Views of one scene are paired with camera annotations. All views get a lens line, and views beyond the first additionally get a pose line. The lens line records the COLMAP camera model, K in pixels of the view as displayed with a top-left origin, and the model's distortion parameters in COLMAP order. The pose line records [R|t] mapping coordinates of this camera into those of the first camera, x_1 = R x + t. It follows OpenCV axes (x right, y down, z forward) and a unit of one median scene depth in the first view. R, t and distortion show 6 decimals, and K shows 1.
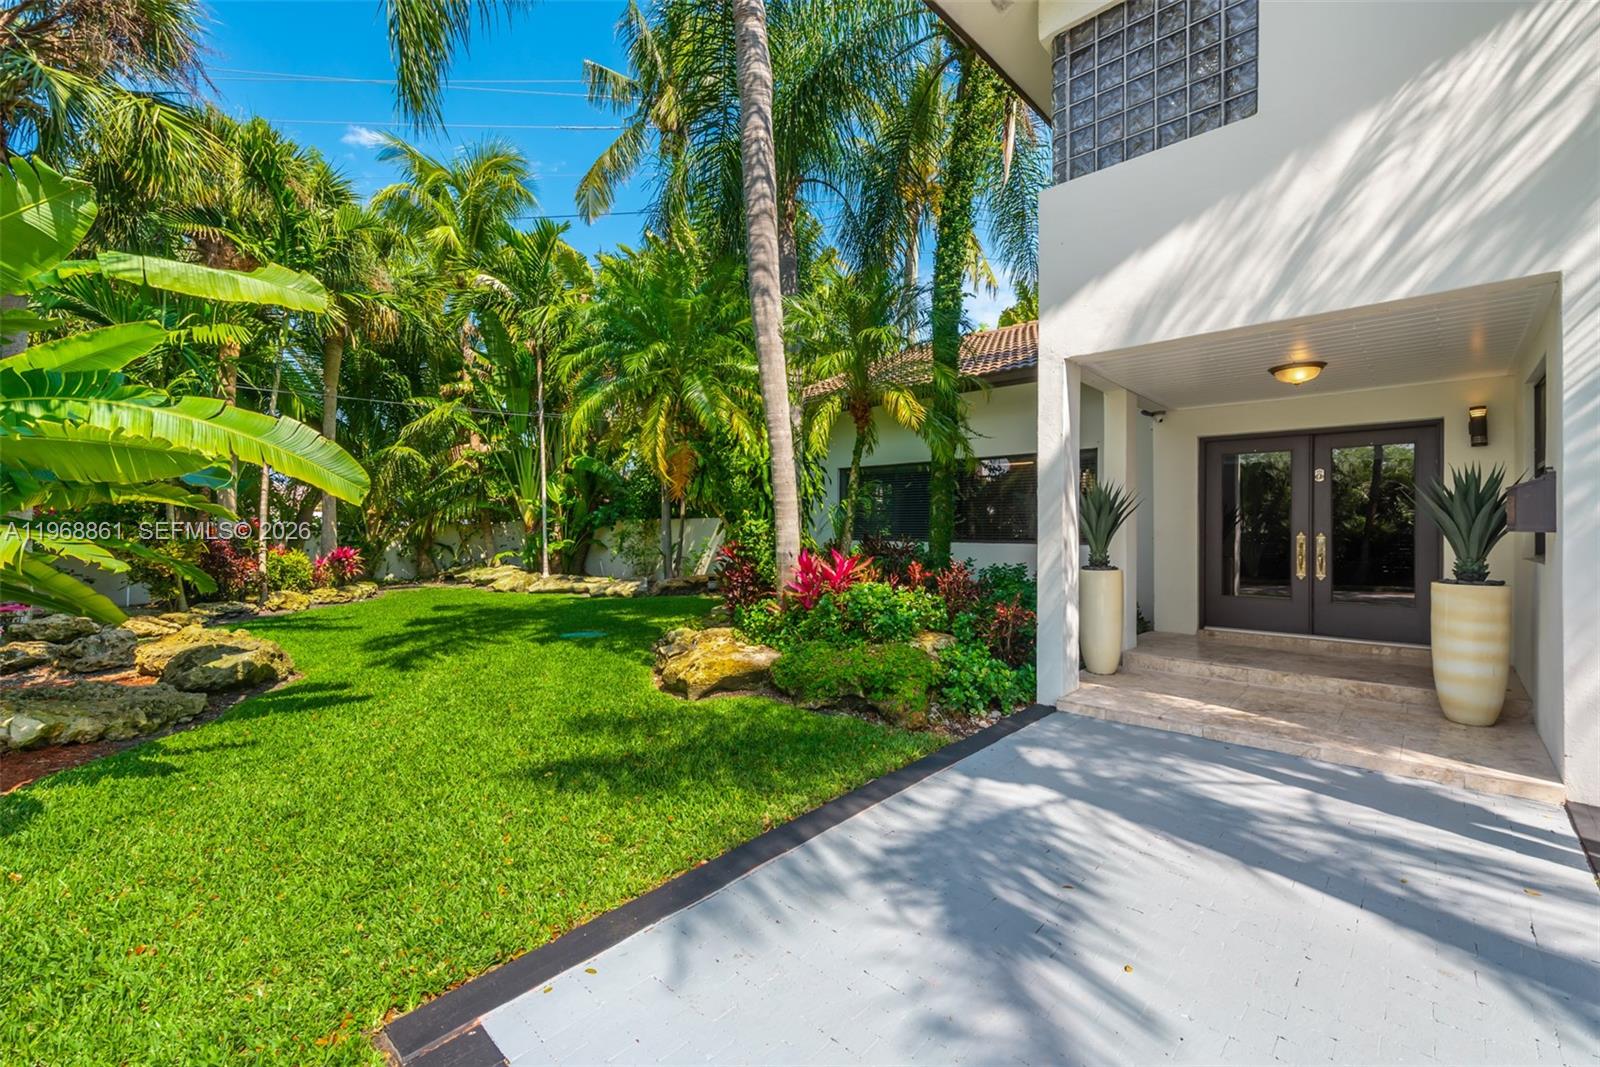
lens RADIAL K [[675.0, 0, 804.3], [0, 675.0, 533.2], [0, 0, 1]] dist [0.002256, 0.000196]
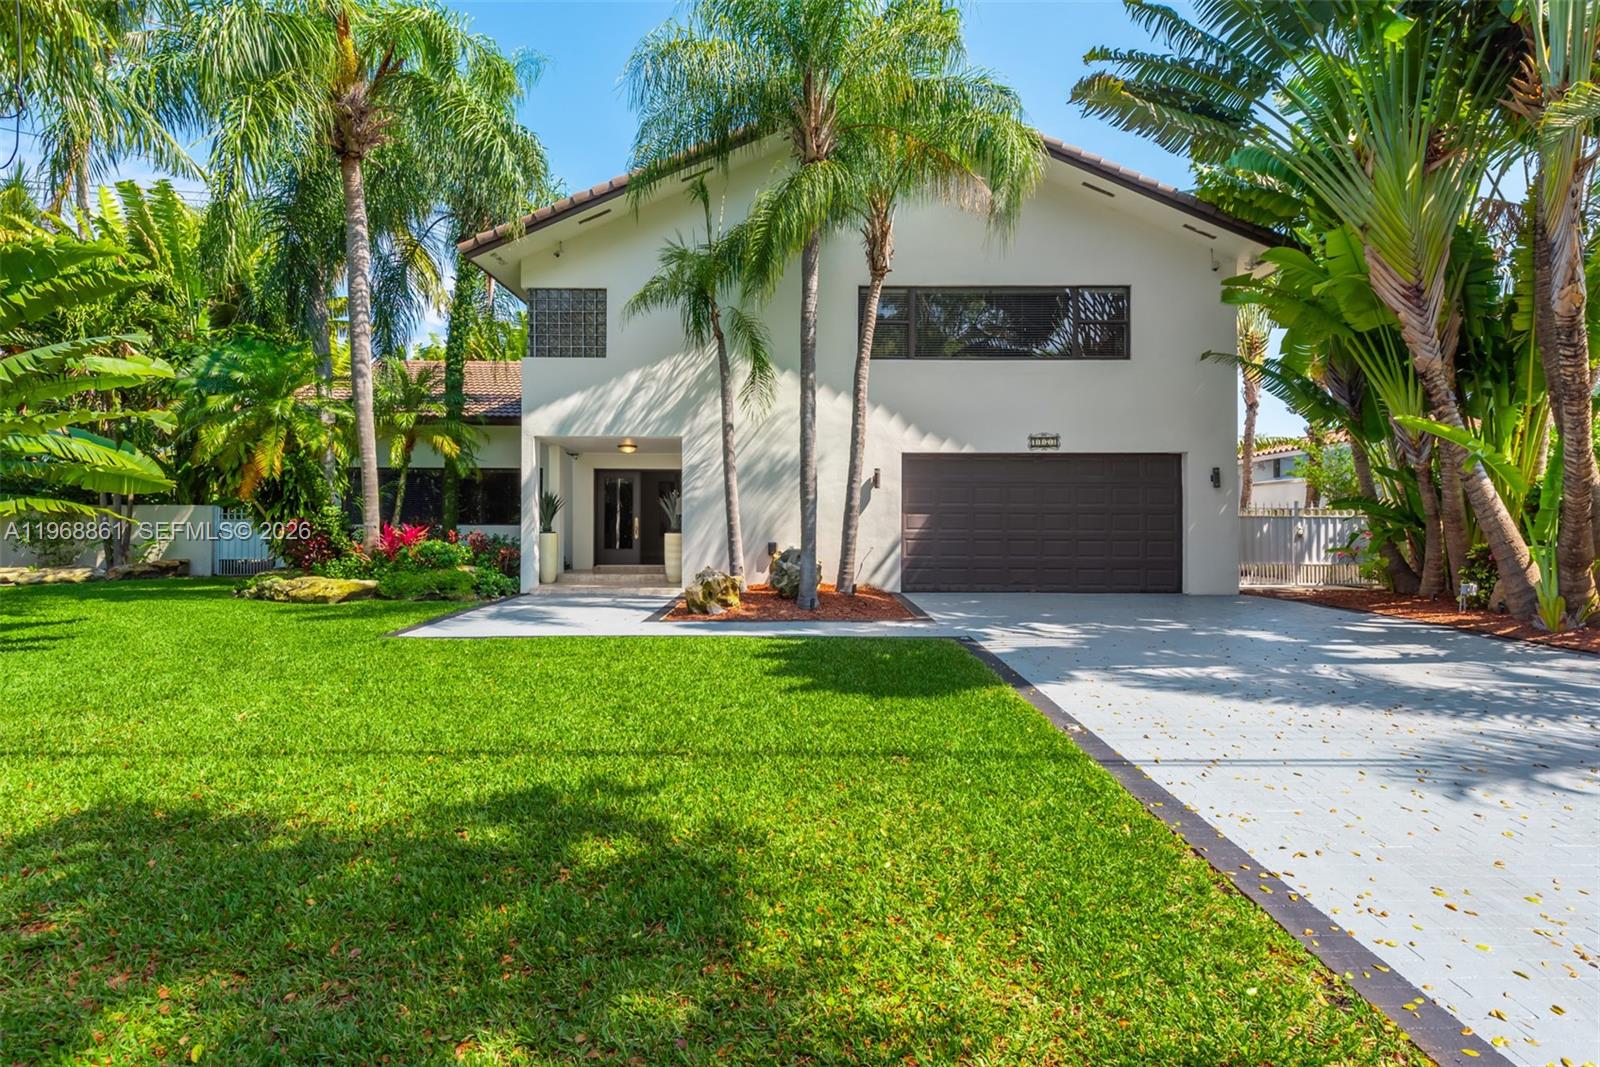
lens RADIAL K [[787.2, 0, 805.6], [0, 787.2, 528.8], [0, 0, 1]] dist [0.004918, 0.000871]
pose [[0.730428, 0.000009, 0.682990, -0.673050], [0.002858, 0.999991, -0.003069, 0.052954], [-0.682984, 0.004194, 0.730422, -1.386480]]
